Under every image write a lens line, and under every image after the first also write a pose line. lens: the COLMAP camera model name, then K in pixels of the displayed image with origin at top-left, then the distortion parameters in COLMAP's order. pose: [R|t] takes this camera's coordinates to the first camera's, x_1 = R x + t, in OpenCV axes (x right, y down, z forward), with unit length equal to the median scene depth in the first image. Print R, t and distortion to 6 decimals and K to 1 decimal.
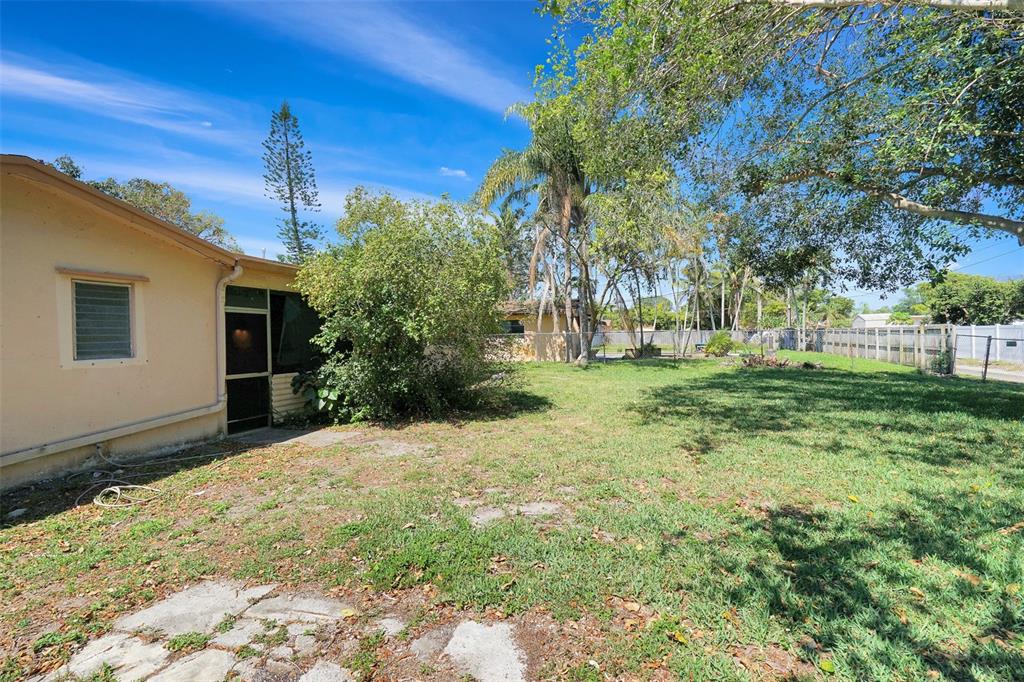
lens RADIAL K [[466.1, 0, 517.7], [0, 466.1, 337.9], [0, 0, 1]] dist [-0.009972, 0.000516]
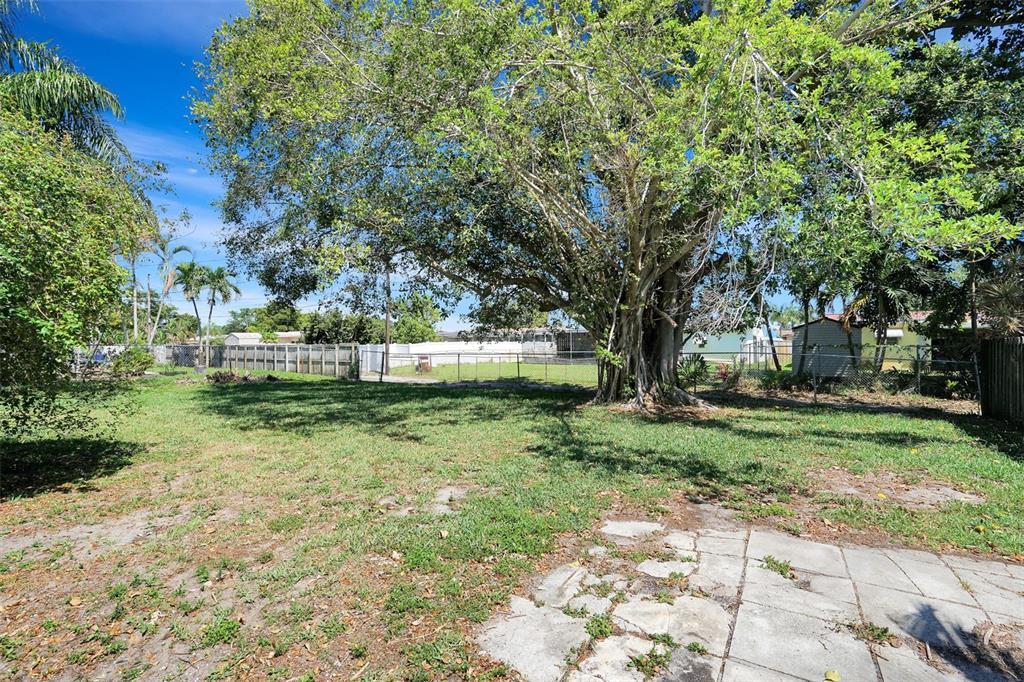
lens RADIAL K [[466.1, 0, 519.2], [0, 466.1, 347.2], [0, 0, 1]] dist [-0.009972, 0.000516]
pose [[0.301602, 0.013547, 0.953338, -1.116080], [0.002734, 0.999883, -0.015073, 0.020190], [-0.953430, 0.007152, 0.301529, 0.529643]]
